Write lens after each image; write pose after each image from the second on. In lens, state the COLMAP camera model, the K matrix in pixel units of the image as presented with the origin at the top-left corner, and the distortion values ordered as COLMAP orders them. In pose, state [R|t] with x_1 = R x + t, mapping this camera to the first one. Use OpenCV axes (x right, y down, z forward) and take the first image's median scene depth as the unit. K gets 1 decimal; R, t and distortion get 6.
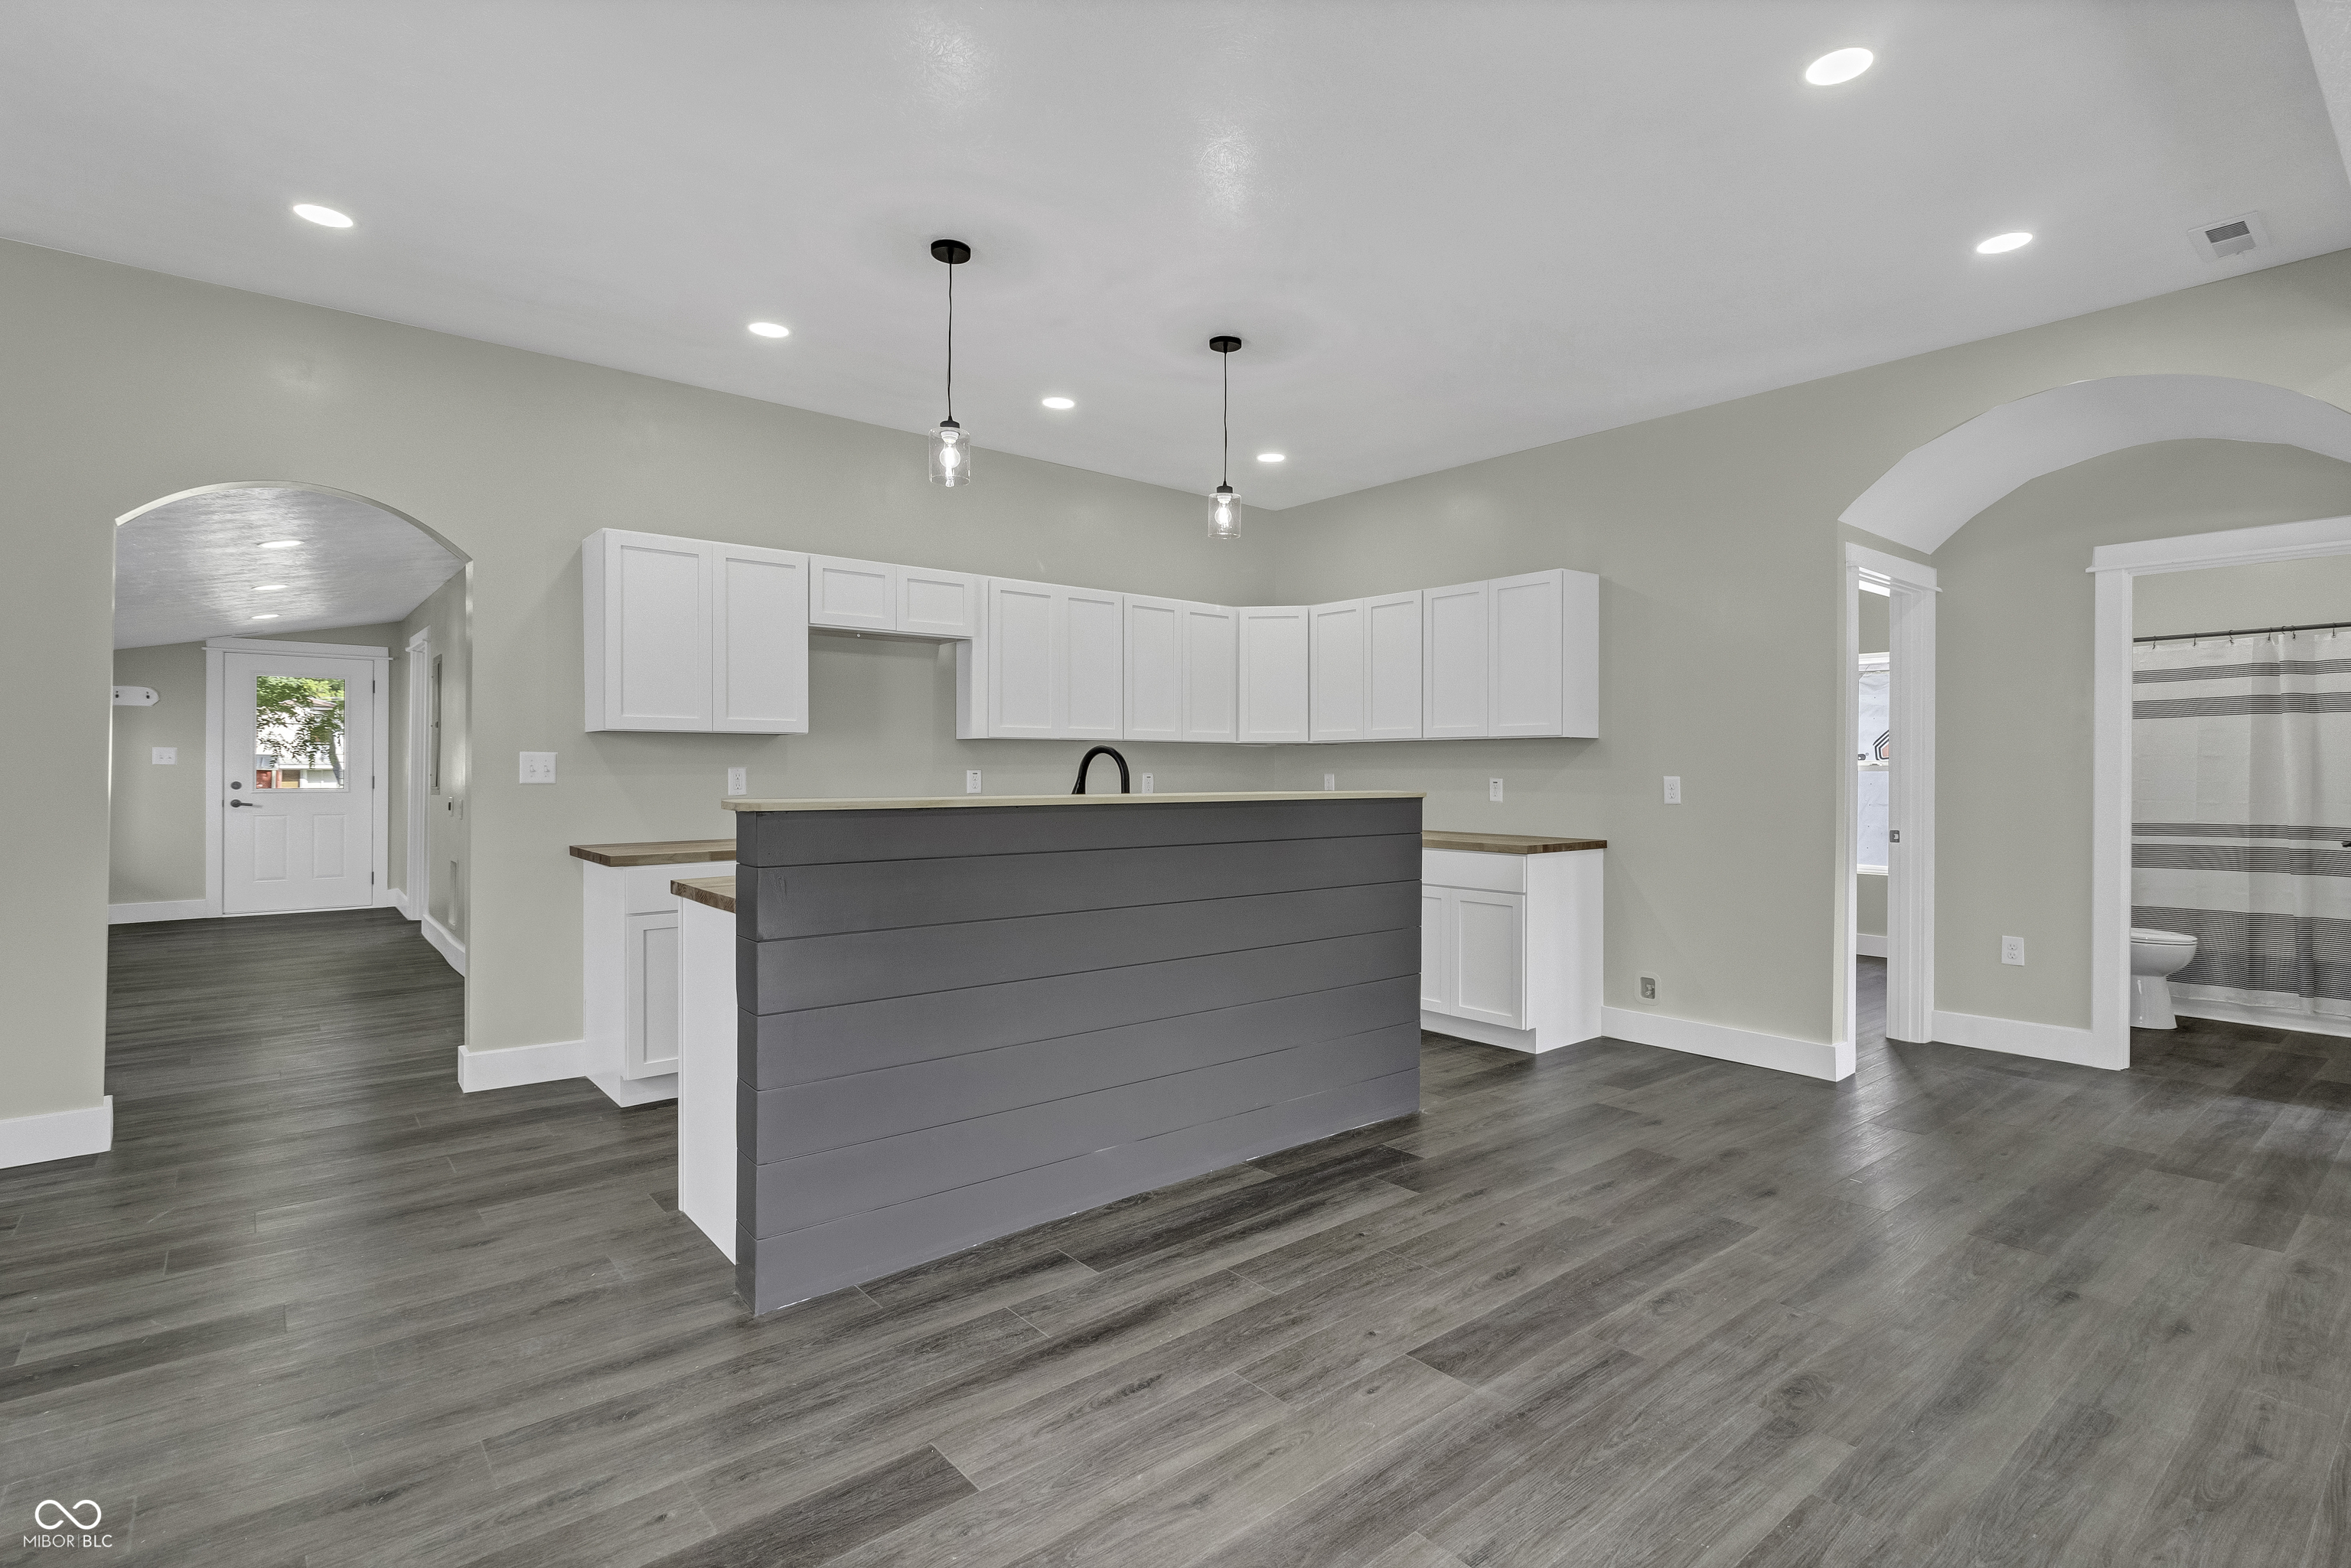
lens RADIAL K [[1116.2, 0, 1175.5], [0, 1116.2, 784.0], [0, 0, 1]] dist [-0.003024, -0.000161]
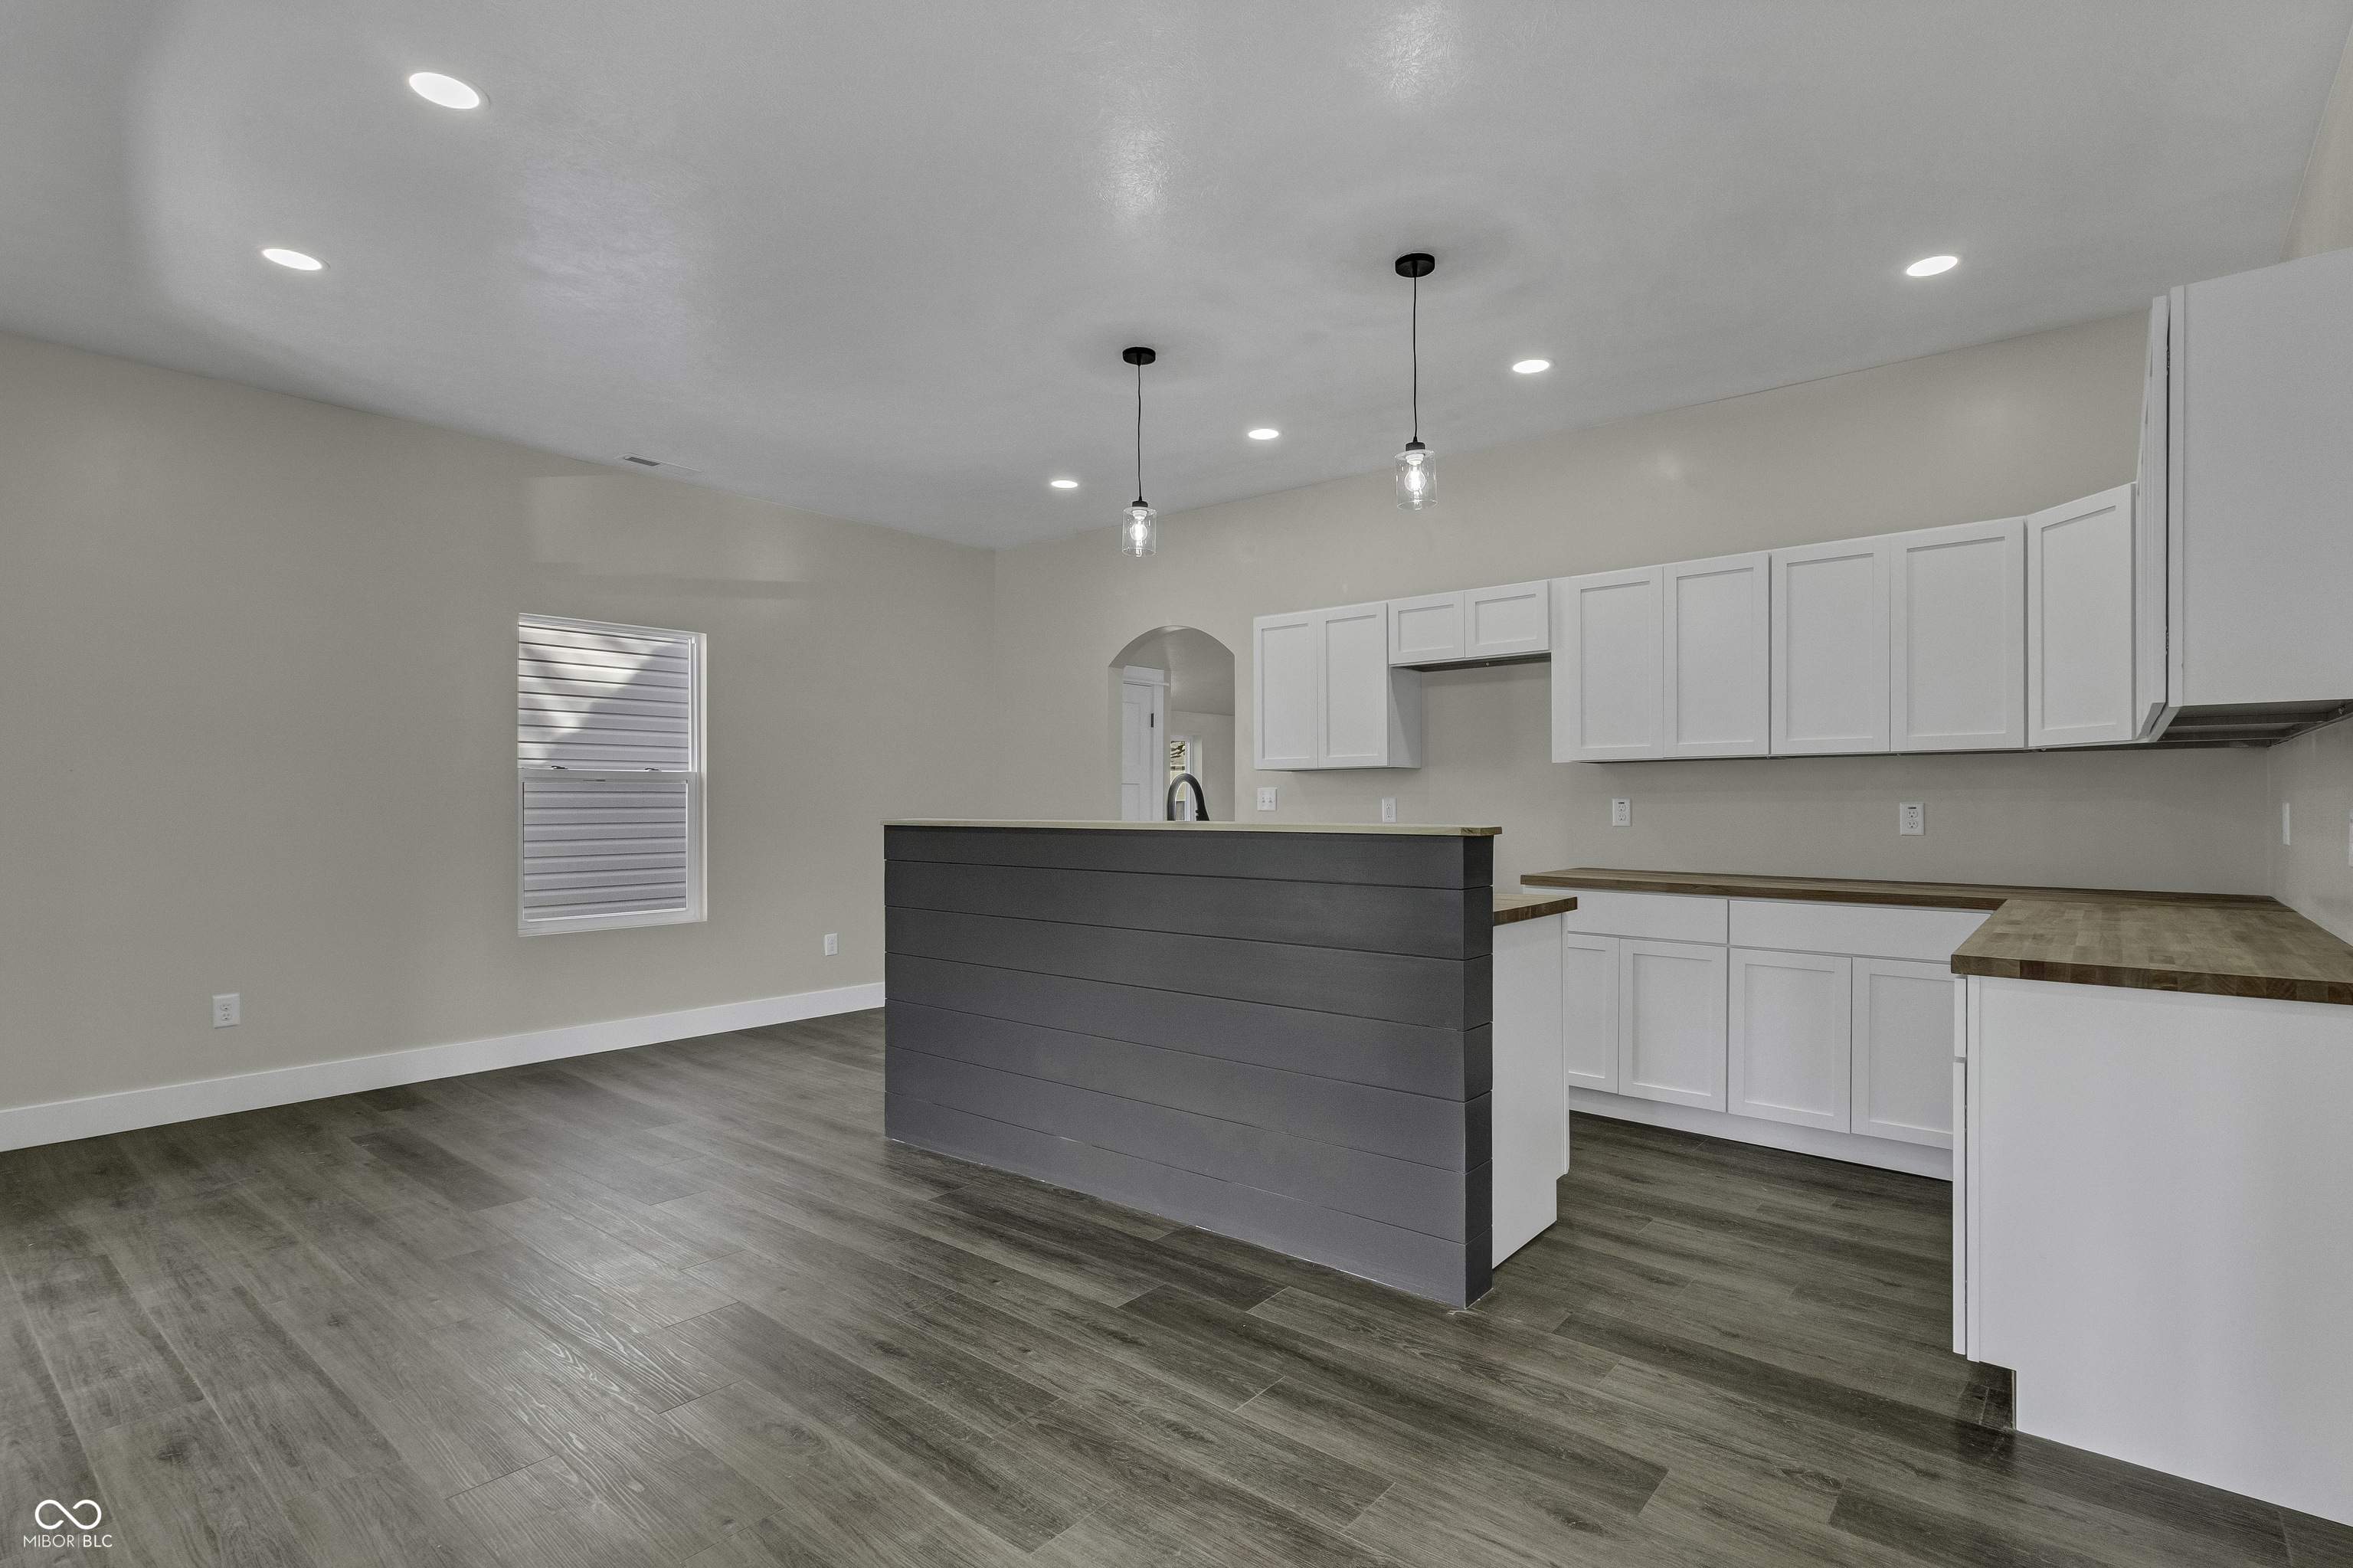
lens RADIAL K [[1115.0, 0, 1191.7], [0, 1115.0, 820.9], [0, 0, 1]] dist [0.000739, 0.000171]
pose [[0.205974, 0.013435, -0.978465, 0.961157], [-0.009828, 0.999884, 0.011660, -0.003161], [0.978508, 0.007214, 0.206082, 0.819847]]
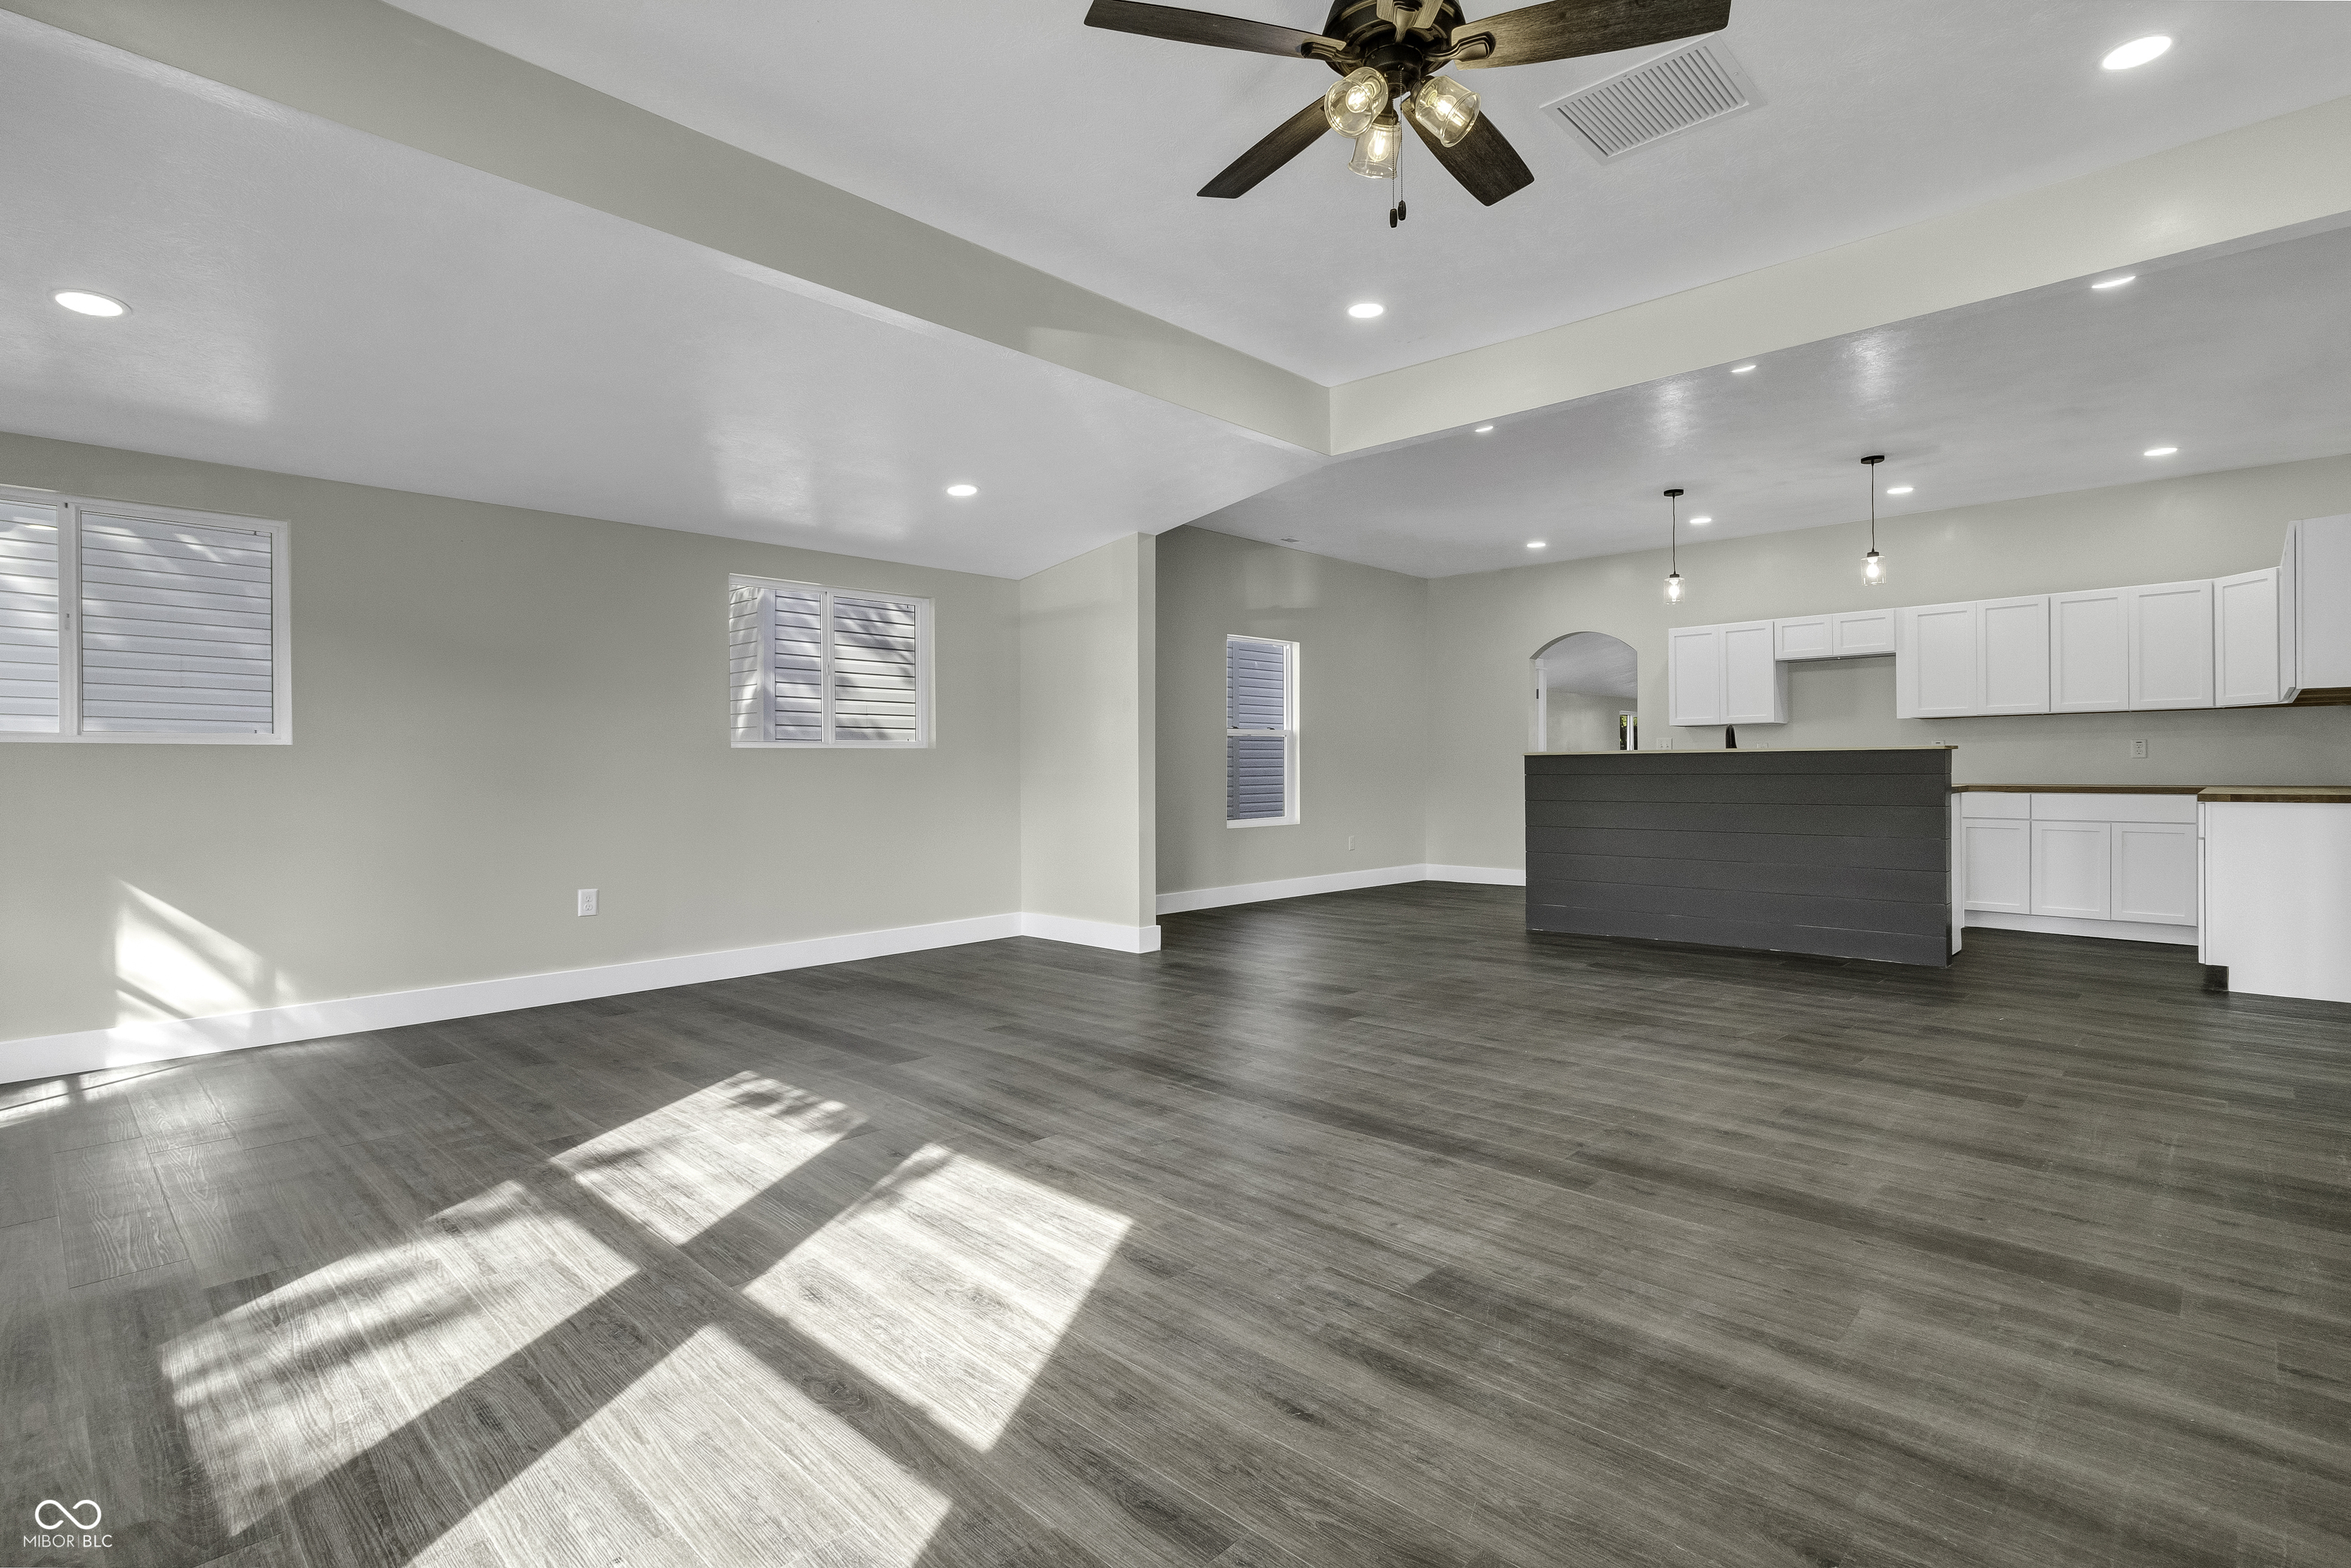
lens RADIAL K [[1090.4, 0, 1175.5], [0, 1090.4, 784.0], [0, 0, 1]] dist [0.001765, 0.000111]
pose [[0.121528, 0.009215, -0.992545, 1.730291], [-0.006923, 0.999940, 0.008436, 0.060199], [0.992564, 0.005847, 0.121585, -0.180411]]
